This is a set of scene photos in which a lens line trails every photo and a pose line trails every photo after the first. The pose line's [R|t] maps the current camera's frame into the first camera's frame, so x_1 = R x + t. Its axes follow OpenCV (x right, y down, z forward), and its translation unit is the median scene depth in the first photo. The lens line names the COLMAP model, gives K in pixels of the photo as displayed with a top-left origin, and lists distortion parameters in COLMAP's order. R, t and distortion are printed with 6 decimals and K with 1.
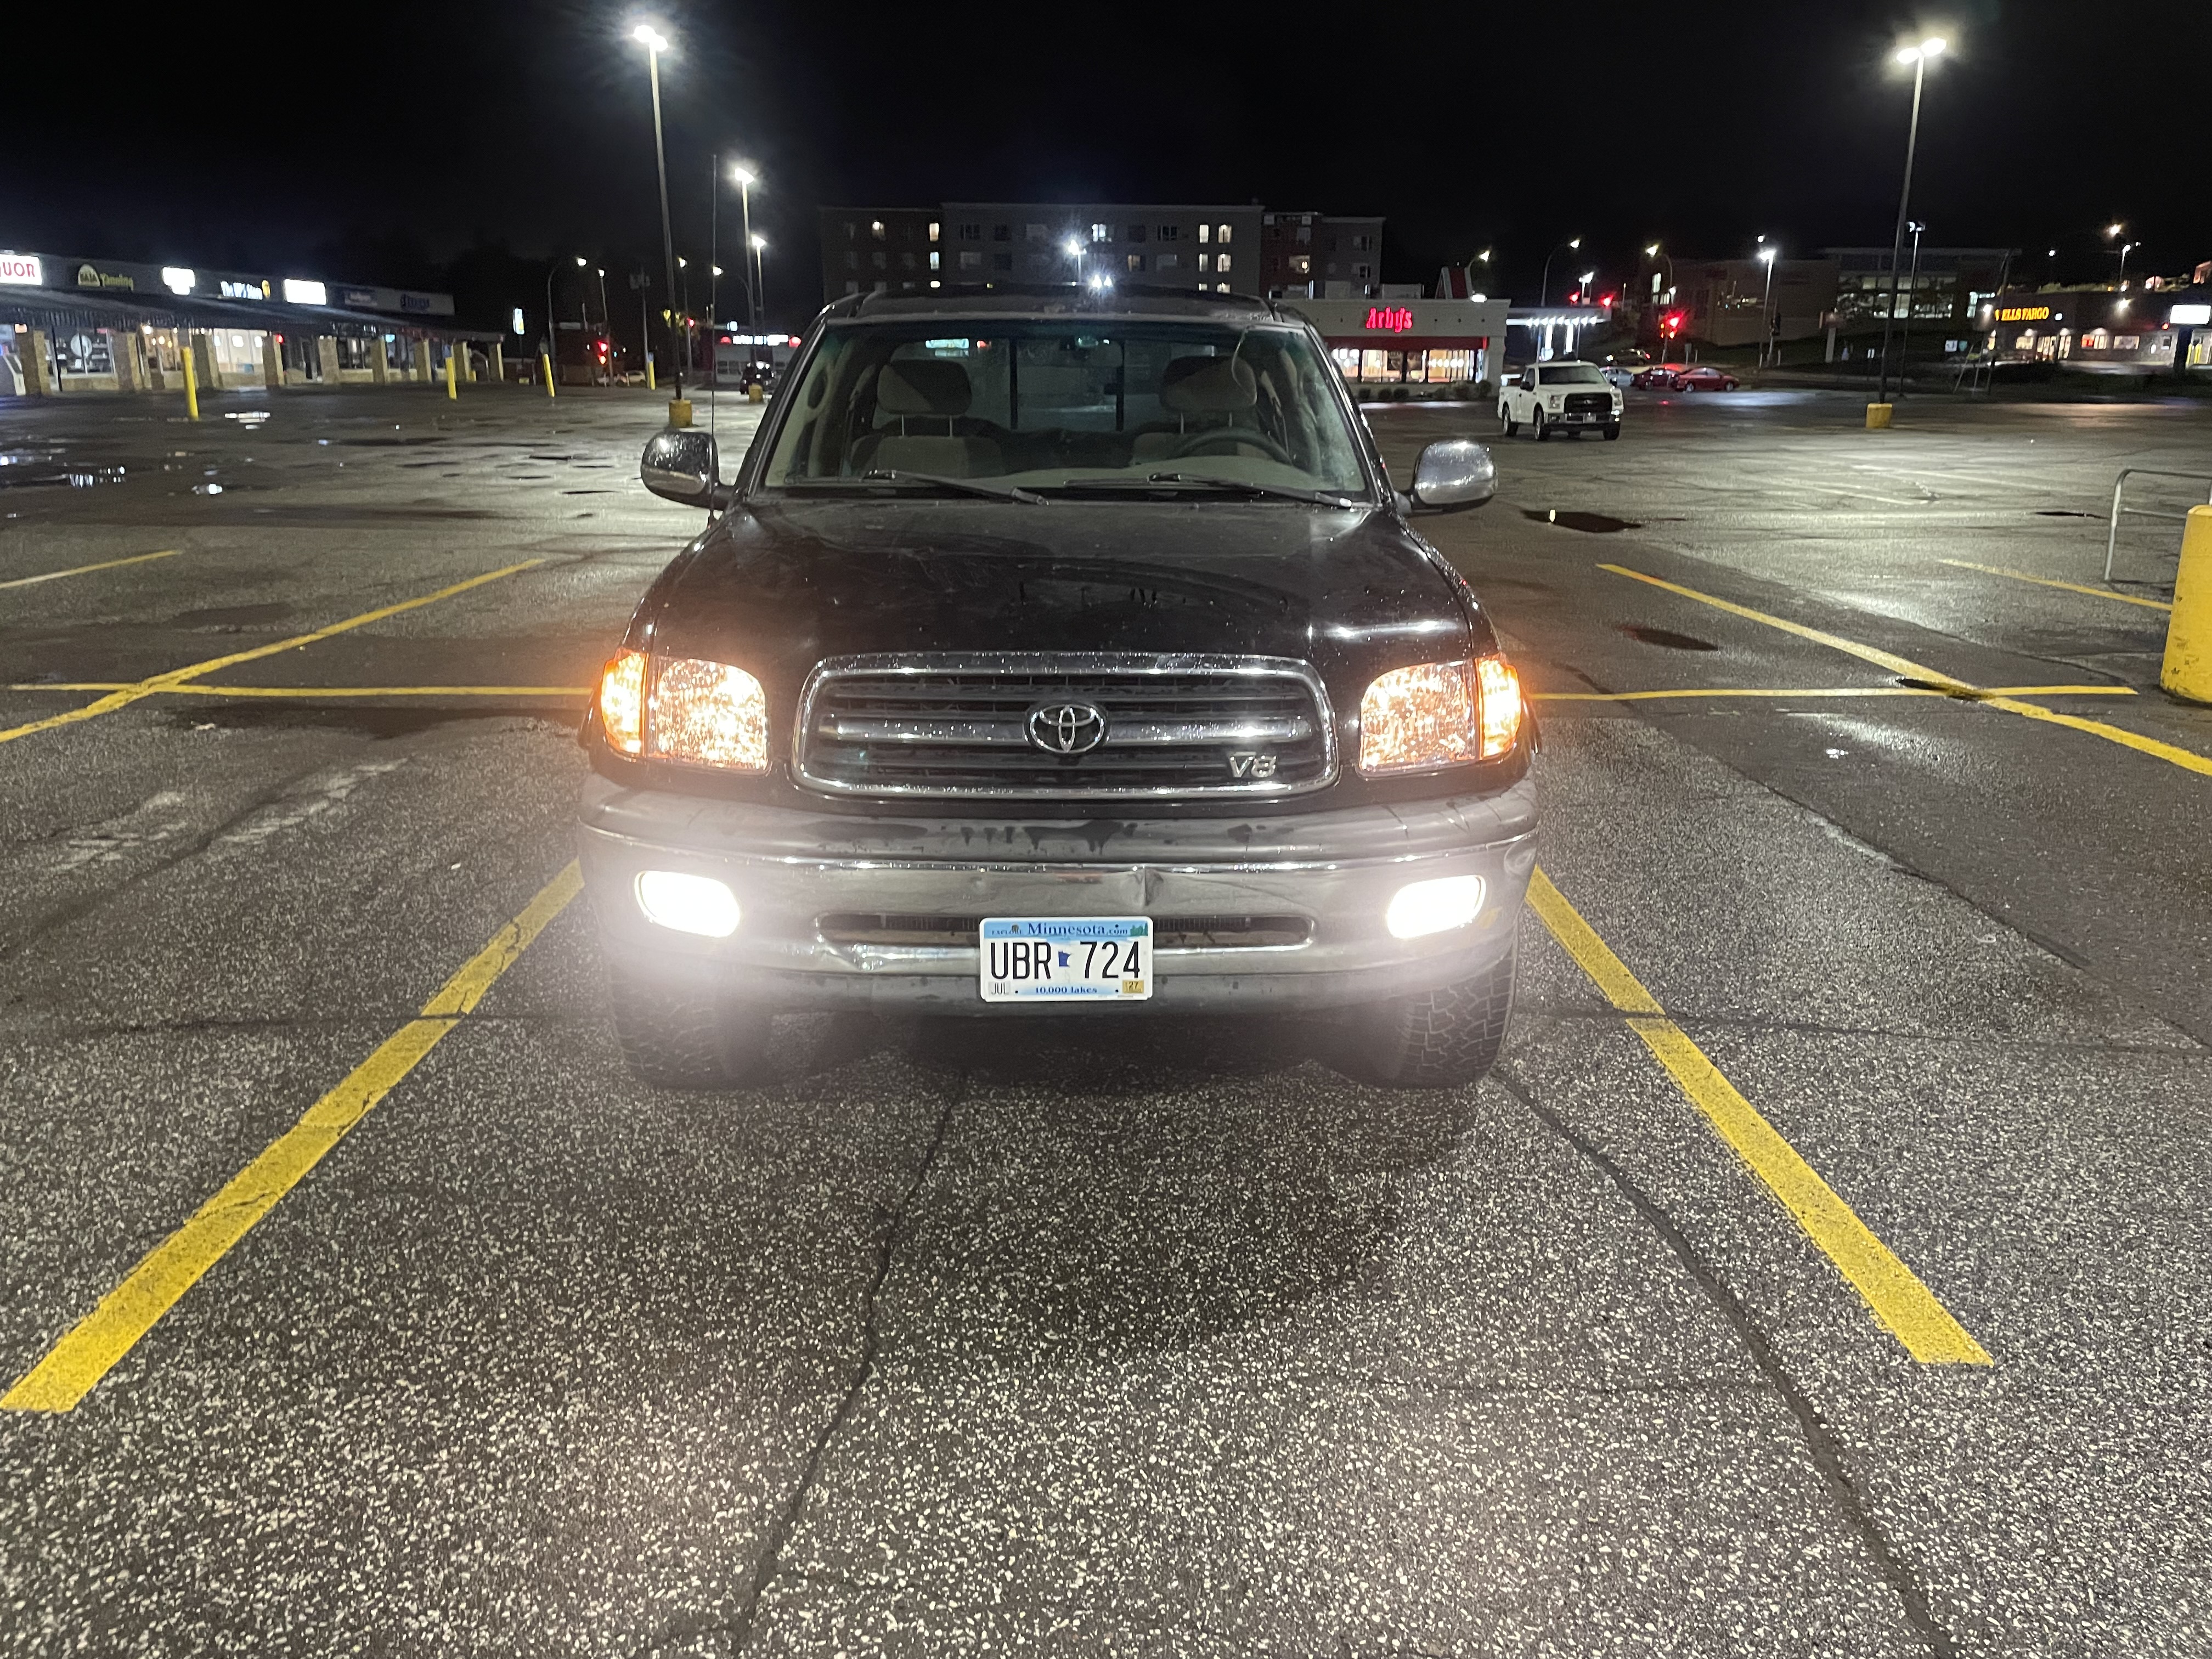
lens RADIAL K [[1724.9, 0, 1106.0], [0, 1724.9, 829.5], [0, 0, 1]] dist [0.058150, -0.109131]
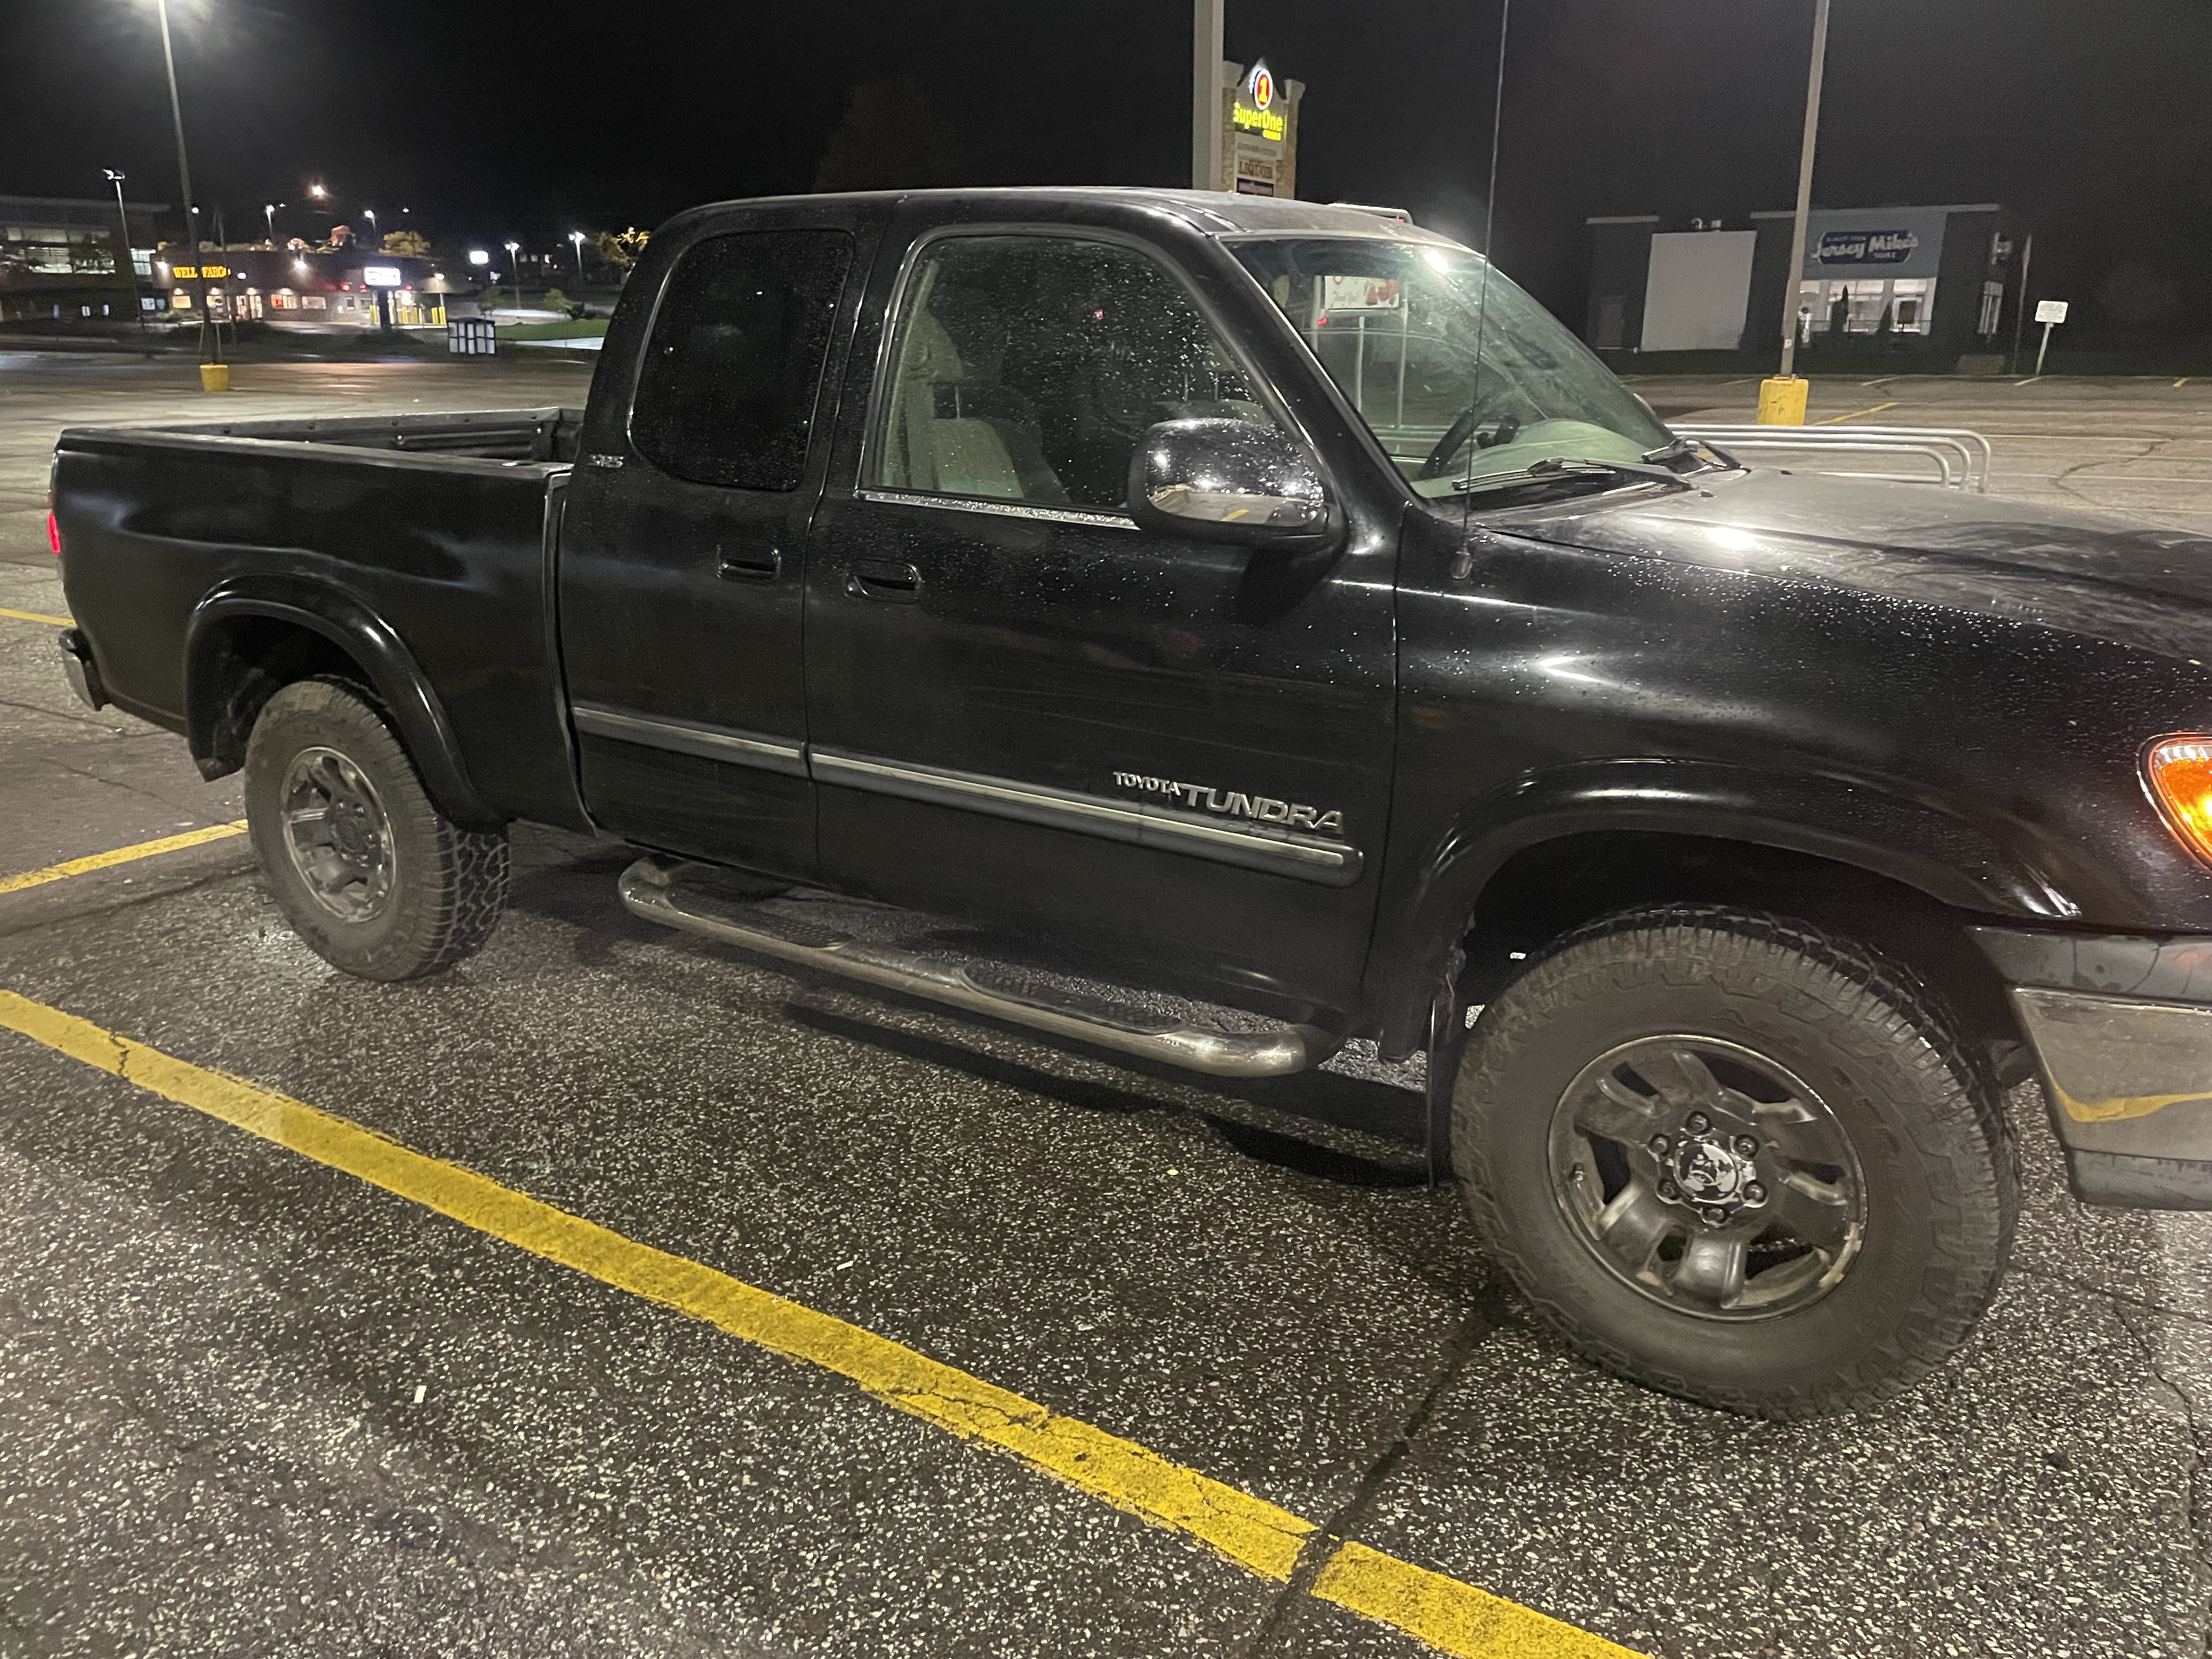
lens RADIAL K [[1724.9, 0, 1106.0], [0, 1724.9, 829.5], [0, 0, 1]] dist [0.058150, -0.109131]
pose [[0.537387, -0.221695, 0.813675, -0.780241], [0.204895, 0.970242, 0.129031, -0.176712], [-0.818067, 0.097378, 0.566820, 0.742982]]
